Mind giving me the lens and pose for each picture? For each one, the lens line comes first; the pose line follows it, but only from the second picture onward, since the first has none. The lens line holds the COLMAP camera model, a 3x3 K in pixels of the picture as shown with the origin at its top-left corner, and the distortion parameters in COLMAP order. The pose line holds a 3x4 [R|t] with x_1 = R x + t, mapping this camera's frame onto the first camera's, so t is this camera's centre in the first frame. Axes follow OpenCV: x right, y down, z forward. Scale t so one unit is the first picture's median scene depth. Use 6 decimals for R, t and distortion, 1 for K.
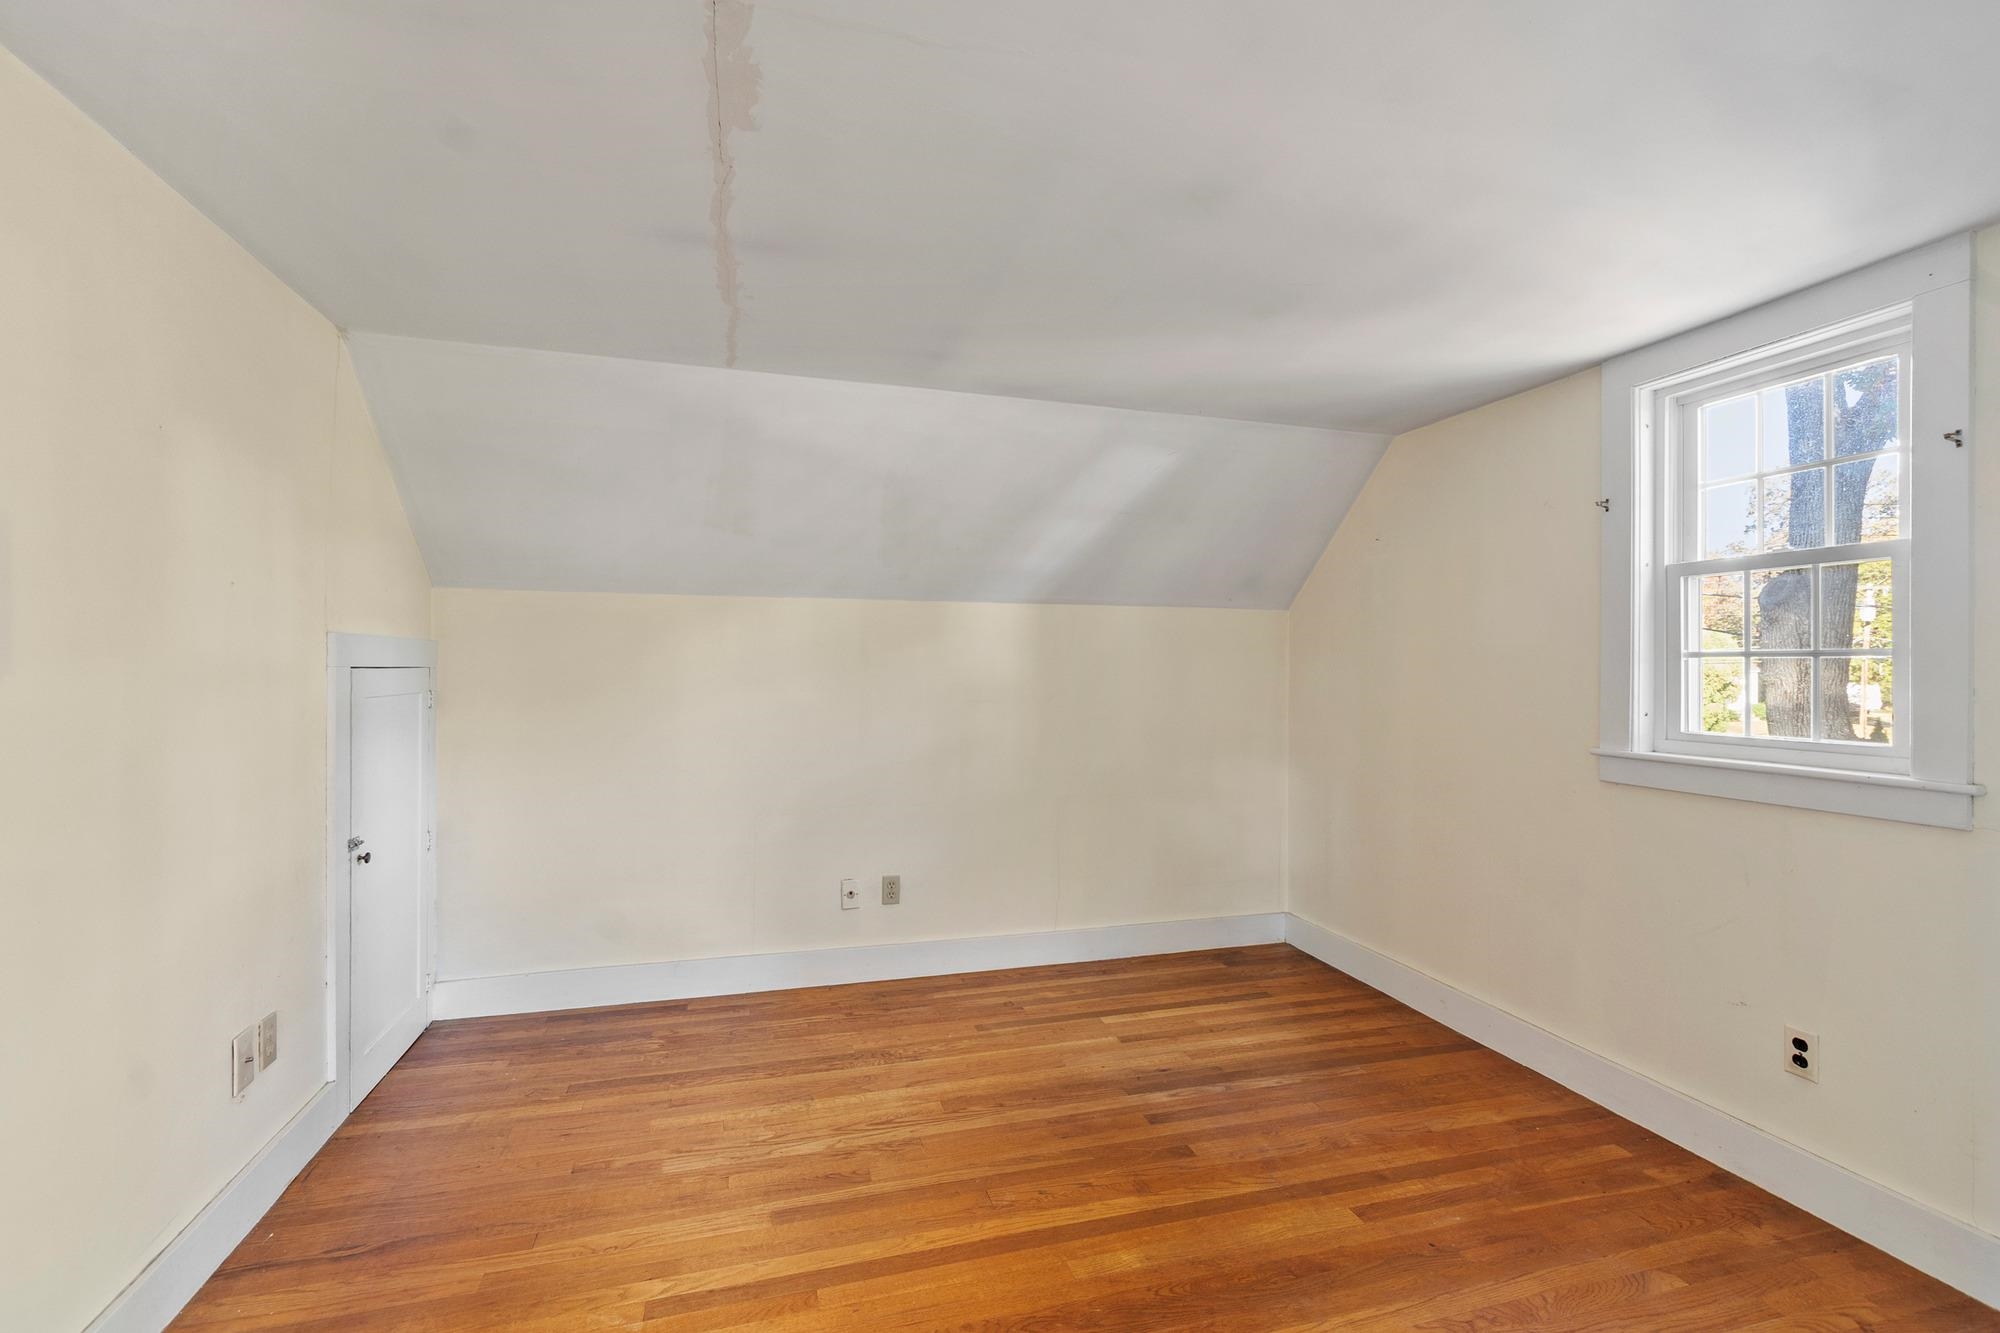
lens RADIAL K [[889.8, 0, 1015.2], [0, 889.8, 662.5], [0, 0, 1]] dist [0.000518, -0.000445]
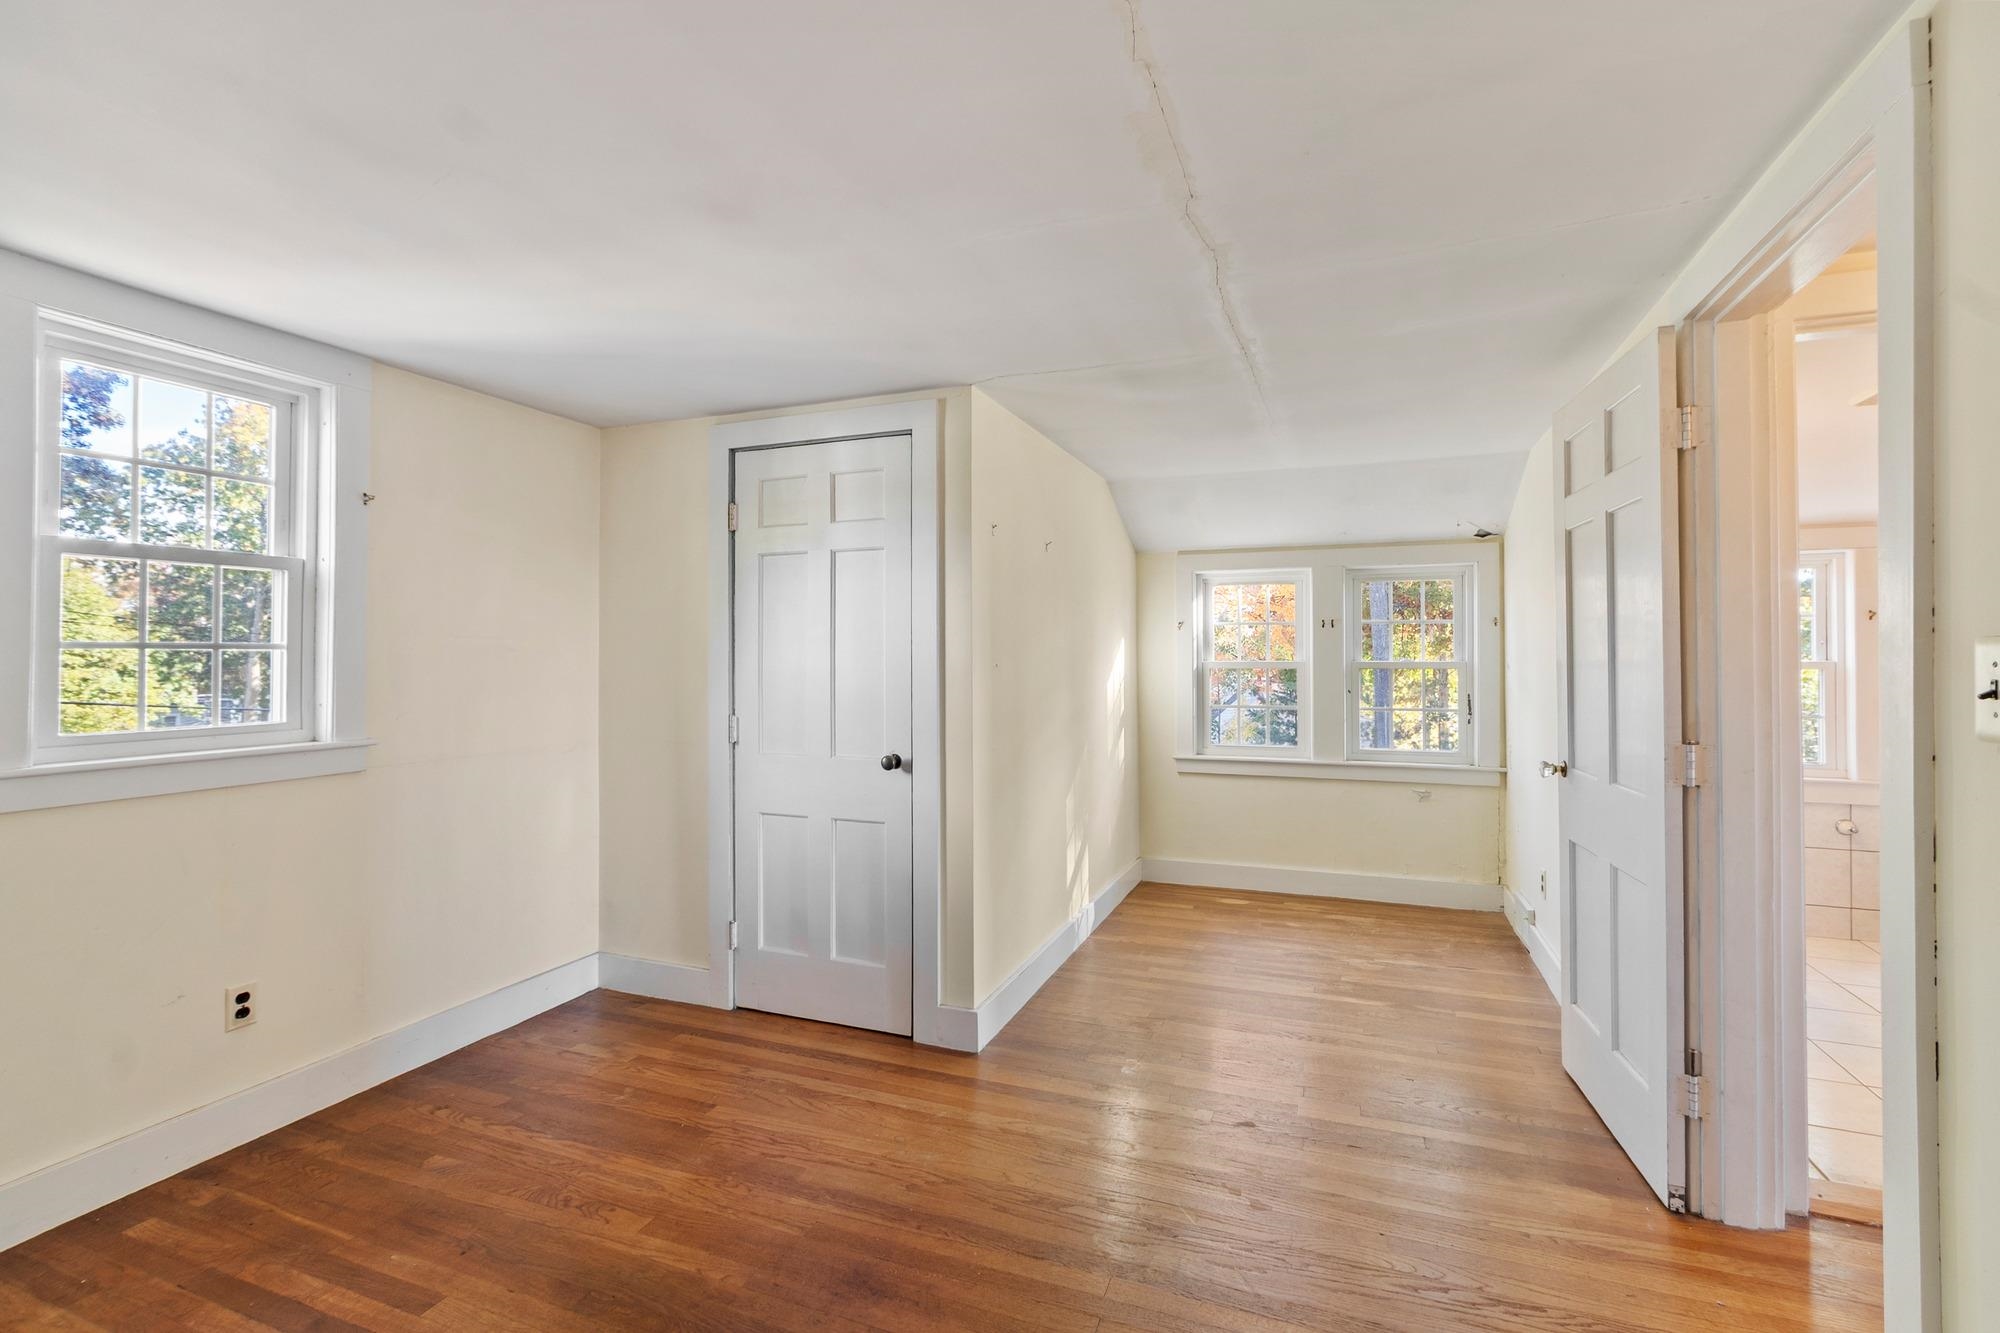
lens RADIAL K [[885.3, 0, 1000.8], [0, 885.3, 657.8], [0, 0, 1]] dist [-0.000282, -0.000154]
pose [[-0.790071, -0.002605, 0.613009, -0.540736], [-0.002887, 0.999996, 0.000529, 0.000775], [-0.613008, -0.001351, -0.790076, 1.288018]]
